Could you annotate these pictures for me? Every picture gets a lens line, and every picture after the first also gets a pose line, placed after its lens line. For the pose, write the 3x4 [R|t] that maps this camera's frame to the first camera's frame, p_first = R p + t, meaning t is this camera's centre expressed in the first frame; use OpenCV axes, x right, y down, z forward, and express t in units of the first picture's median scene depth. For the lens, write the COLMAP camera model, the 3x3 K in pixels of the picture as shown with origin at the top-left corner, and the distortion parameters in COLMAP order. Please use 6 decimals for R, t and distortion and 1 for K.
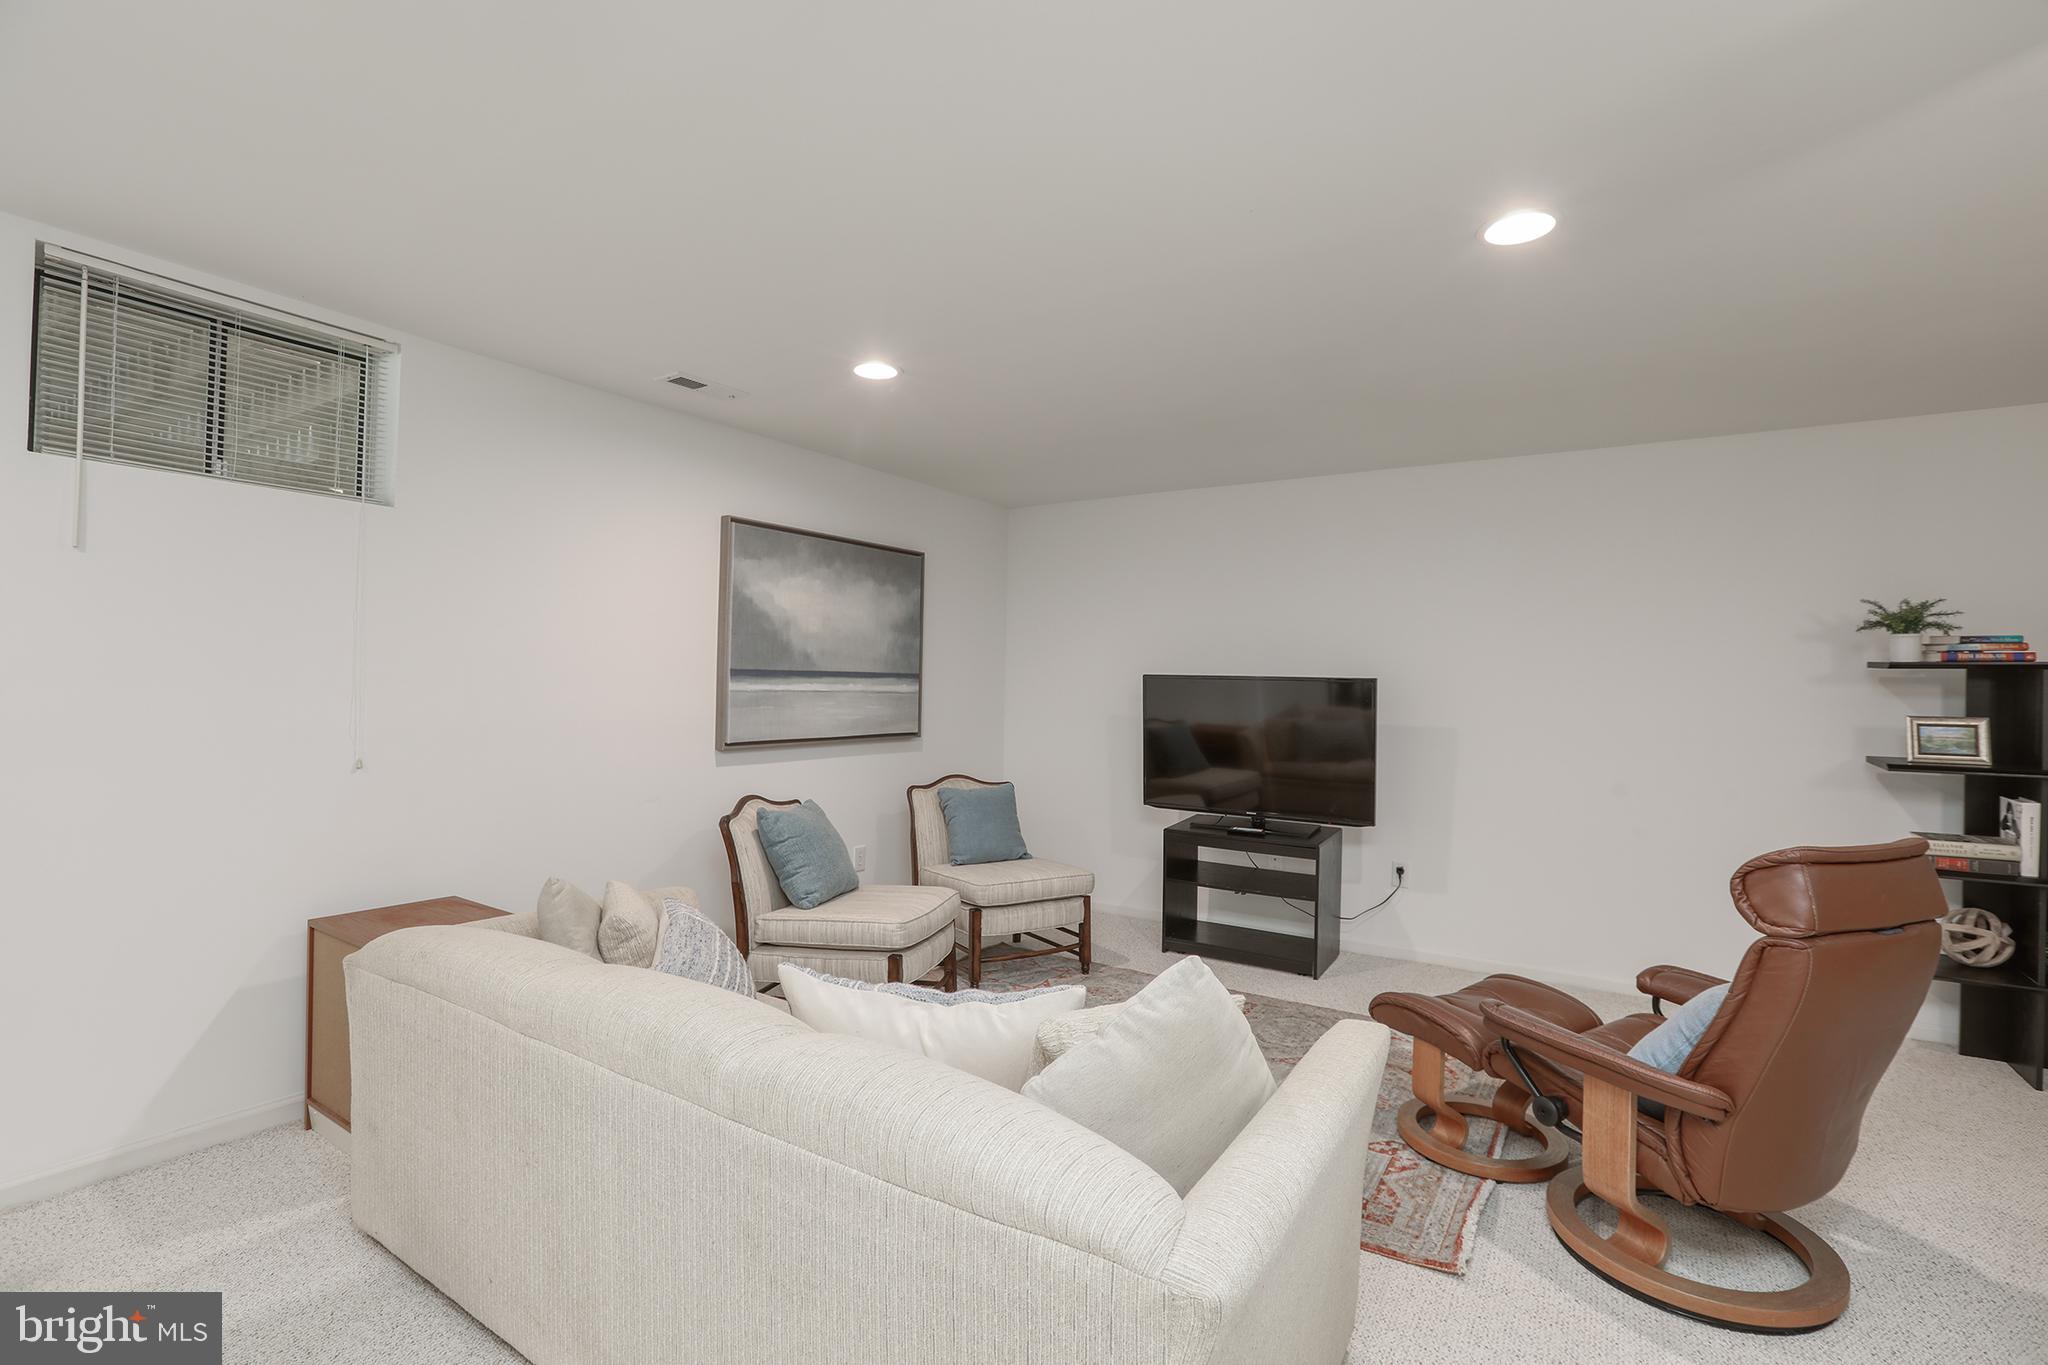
lens RADIAL K [[933.3, 0, 1024.0], [0, 933.3, 682.5], [0, 0, 1]] dist [-0.074608, 0.022934]
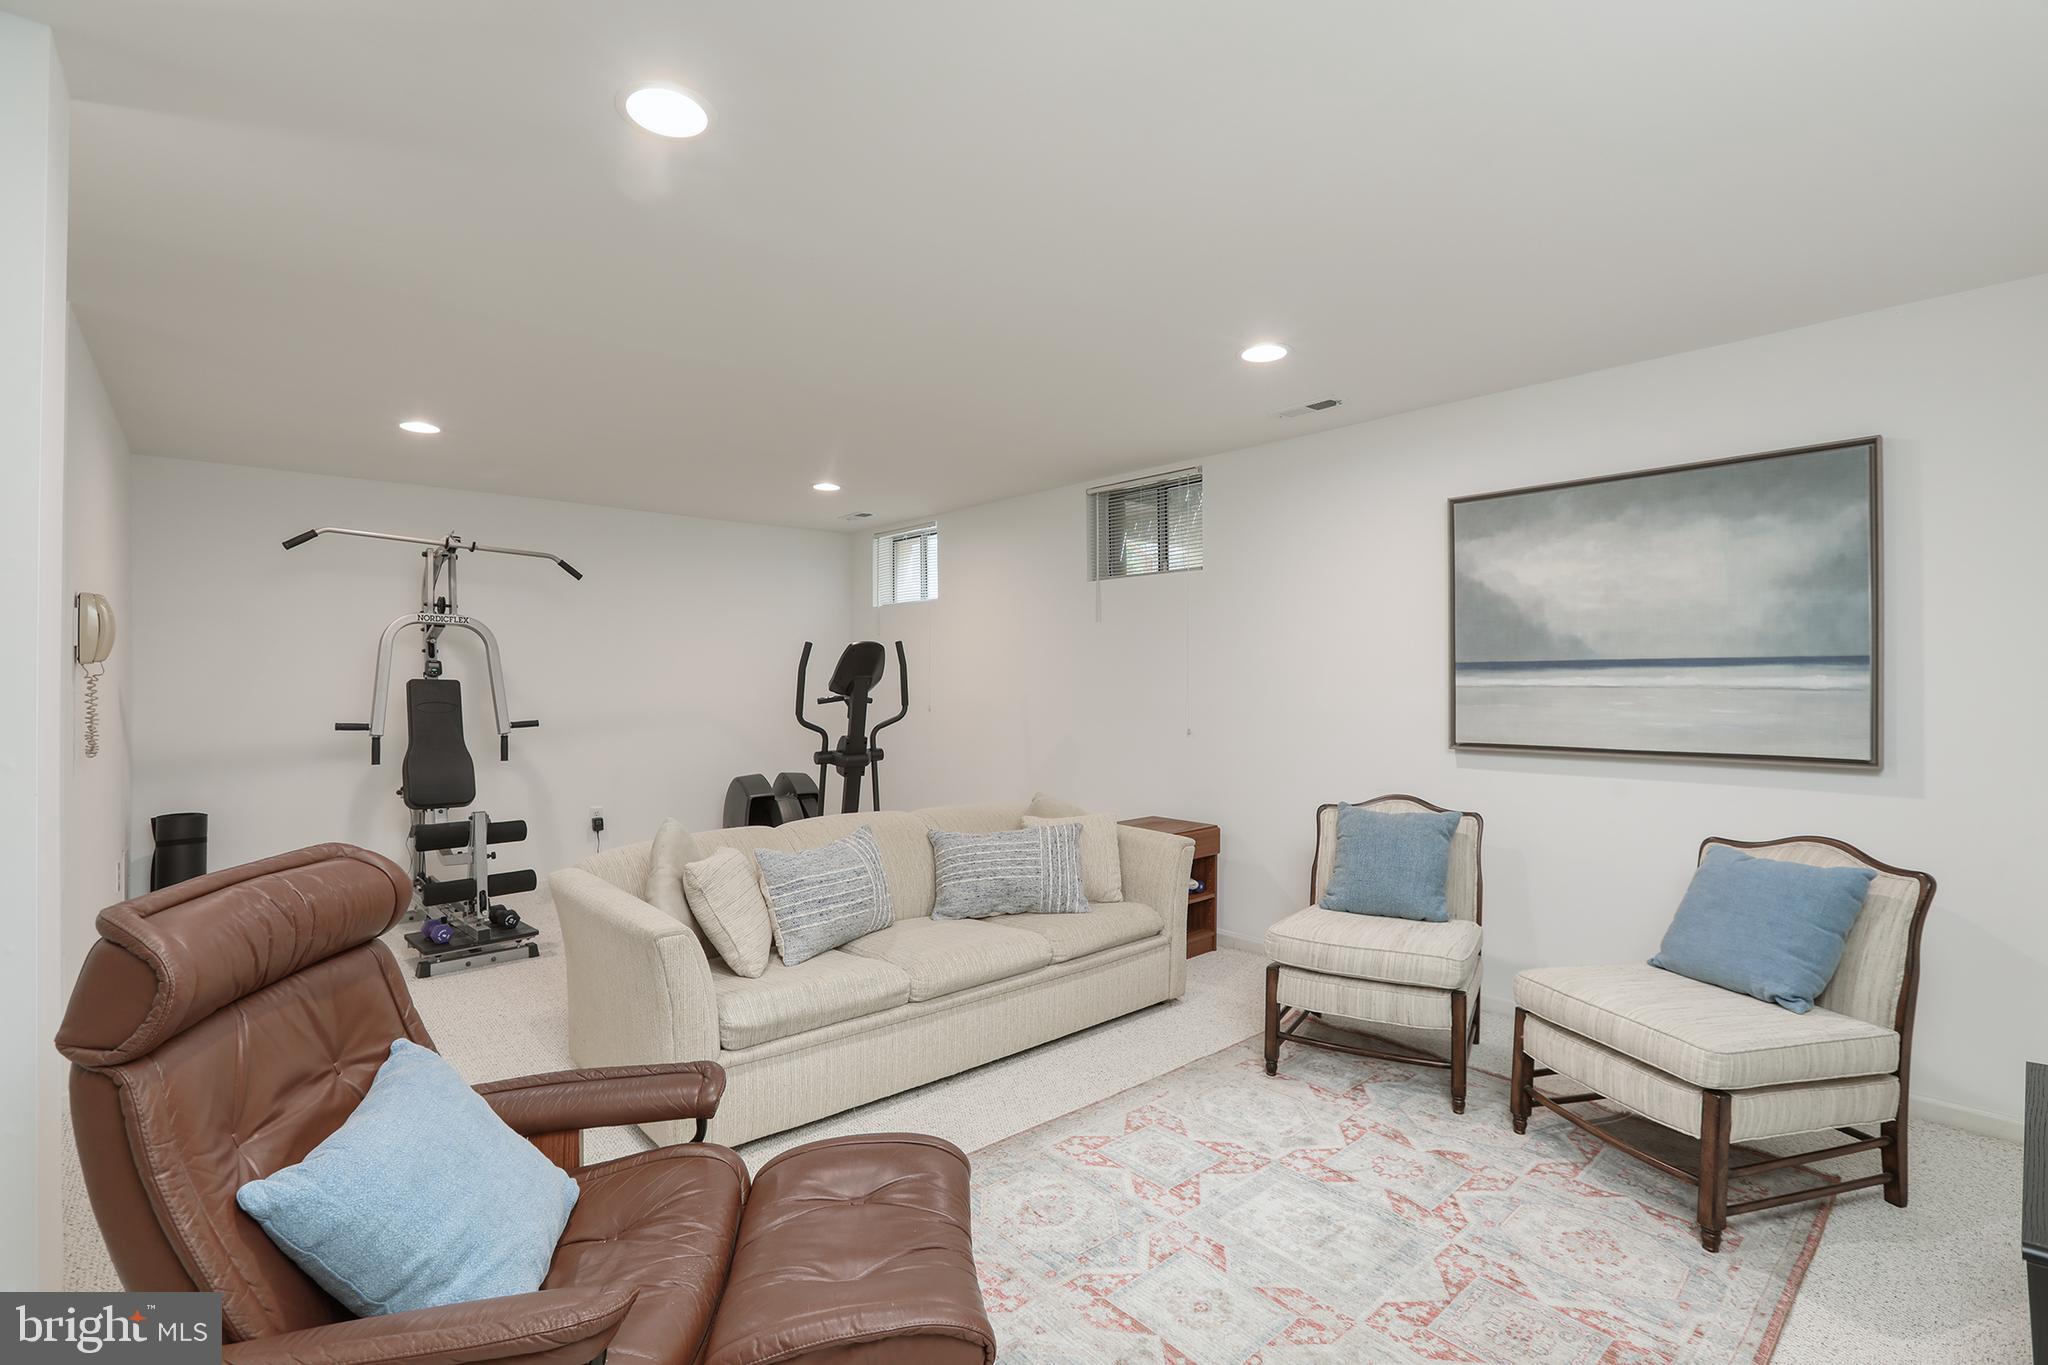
lens RADIAL K [[907.1, 0, 1021.9], [0, 907.1, 679.3], [0, 0, 1]] dist [-0.046925, 0.014892]
pose [[-0.275208, -0.015467, -0.961260, 0.759158], [-0.000769, 0.999874, -0.015868, 0.019040], [0.961384, -0.003628, -0.275186, 0.948525]]
